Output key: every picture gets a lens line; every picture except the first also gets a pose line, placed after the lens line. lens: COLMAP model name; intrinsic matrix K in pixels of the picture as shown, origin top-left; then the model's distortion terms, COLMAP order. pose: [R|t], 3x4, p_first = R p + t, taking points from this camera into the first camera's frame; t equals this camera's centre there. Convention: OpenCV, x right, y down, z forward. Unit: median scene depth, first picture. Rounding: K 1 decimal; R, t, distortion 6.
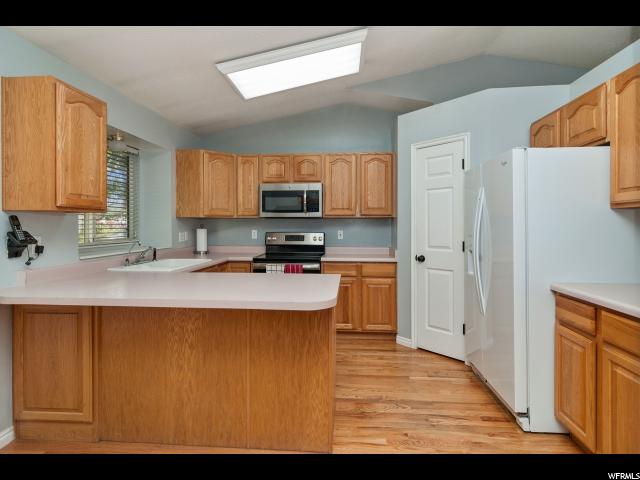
lens RADIAL K [[353.2, 0, 319.7], [0, 353.2, 223.7], [0, 0, 1]] dist [0.002900, 0.001541]
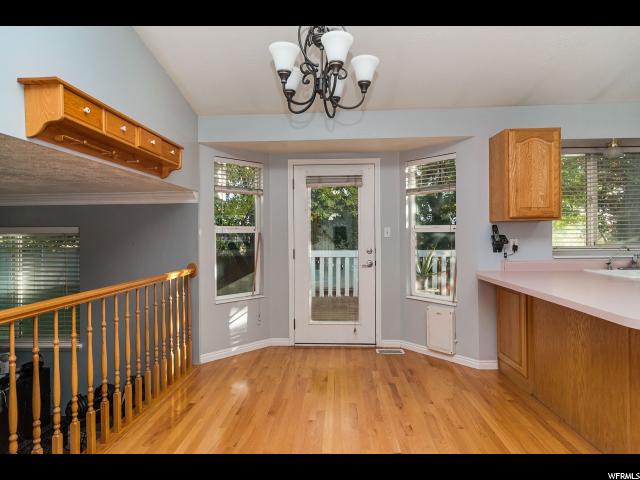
lens RADIAL K [[353.2, 0, 319.7], [0, 353.2, 223.7], [0, 0, 1]] dist [0.002900, 0.001541]
pose [[0.042959, -0.026995, -0.998712, 0.641207], [0.010742, 0.999590, -0.026556, 0.005210], [0.999019, -0.009587, 0.043232, 0.160619]]
